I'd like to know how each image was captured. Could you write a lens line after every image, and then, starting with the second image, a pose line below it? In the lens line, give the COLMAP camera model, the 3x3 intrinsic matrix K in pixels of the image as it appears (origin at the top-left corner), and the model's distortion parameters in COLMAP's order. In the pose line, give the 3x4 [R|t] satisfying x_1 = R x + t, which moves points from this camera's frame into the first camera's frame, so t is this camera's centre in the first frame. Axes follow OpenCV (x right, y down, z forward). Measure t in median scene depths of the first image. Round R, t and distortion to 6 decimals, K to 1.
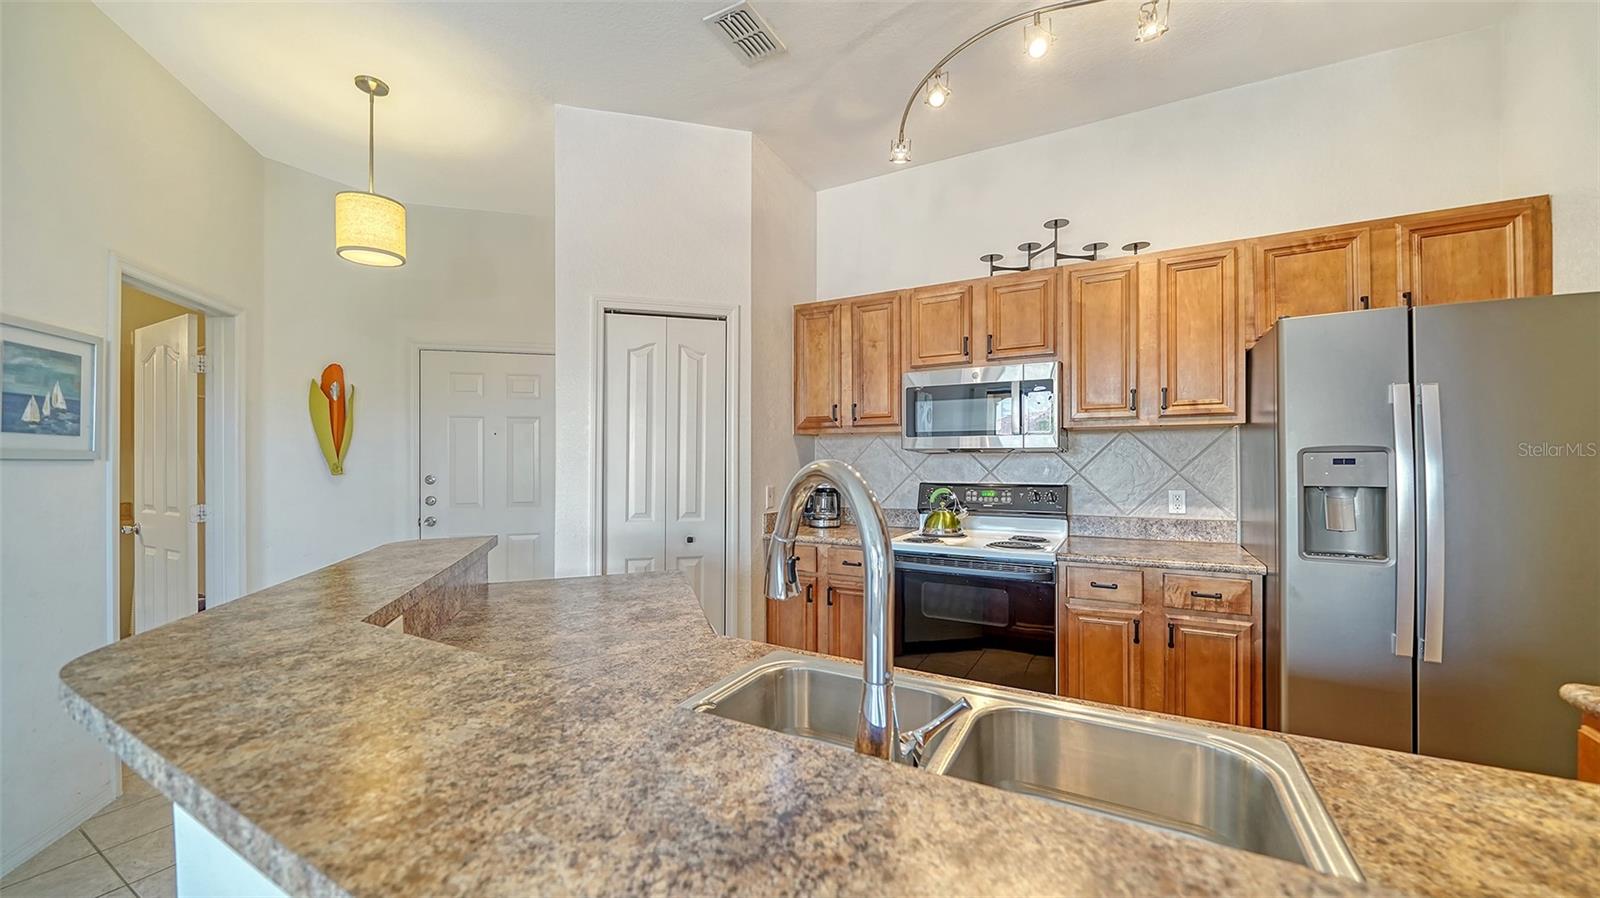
lens RADIAL K [[592.0, 0, 800.2], [0, 592.0, 467.7], [0, 0, 1]] dist [-0.002098, -0.000185]
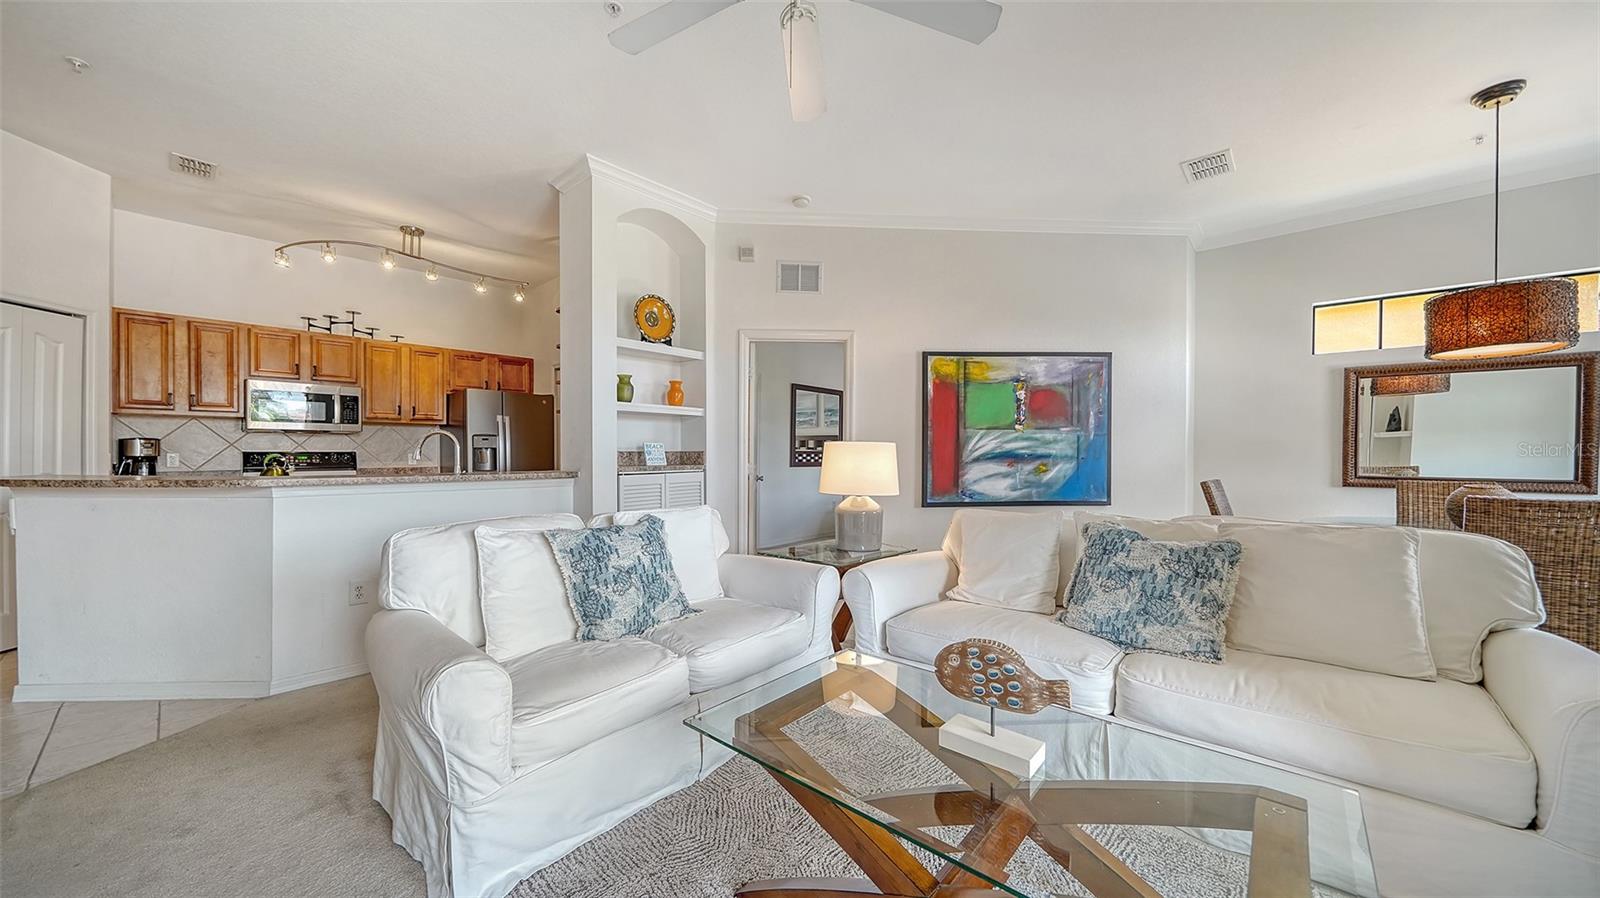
lens RADIAL K [[557.7, 0, 800.2], [0, 557.7, 456.5], [0, 0, 1]] dist [-0.009431, -0.000106]
pose [[0.223568, -0.001761, 0.974687, -0.989736], [0.010844, 0.999941, -0.000681, 0.063743], [-0.974628, 0.010722, 0.223574, -0.795333]]
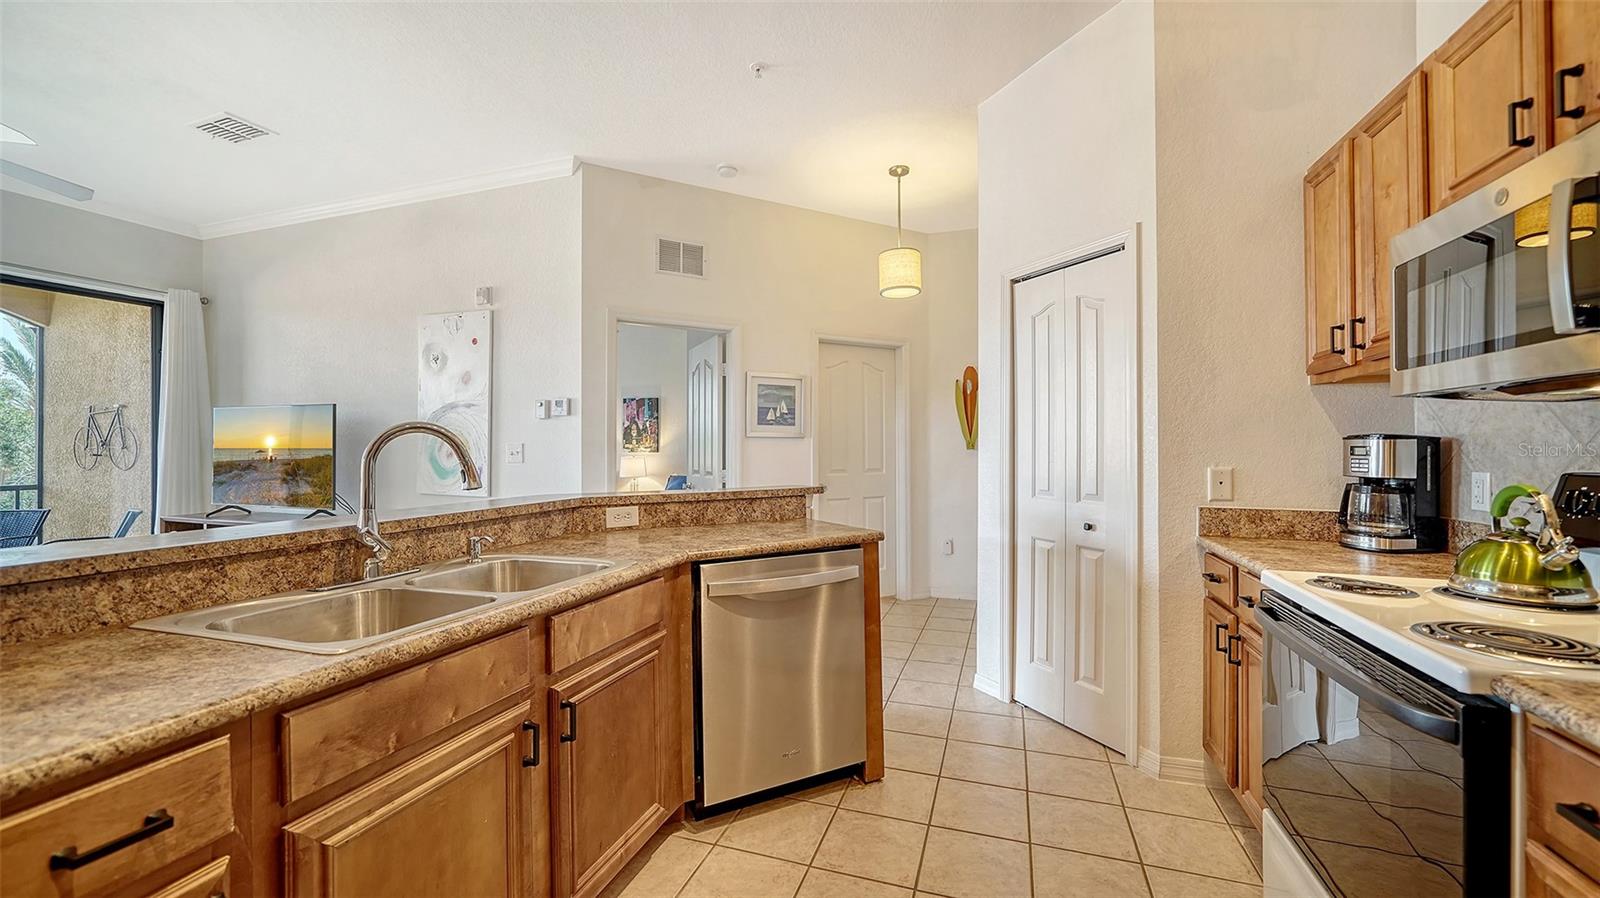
lens RADIAL K [[603.5, 0, 800.0], [0, 603.5, 449.0], [0, 0, 1]] dist [-0.000245, -0.000208]
pose [[0.183494, 0.003191, -0.983016, 0.606249], [-0.012513, 0.999921, 0.000910, 0.017802], [0.982941, 0.012133, 0.183519, 0.474278]]
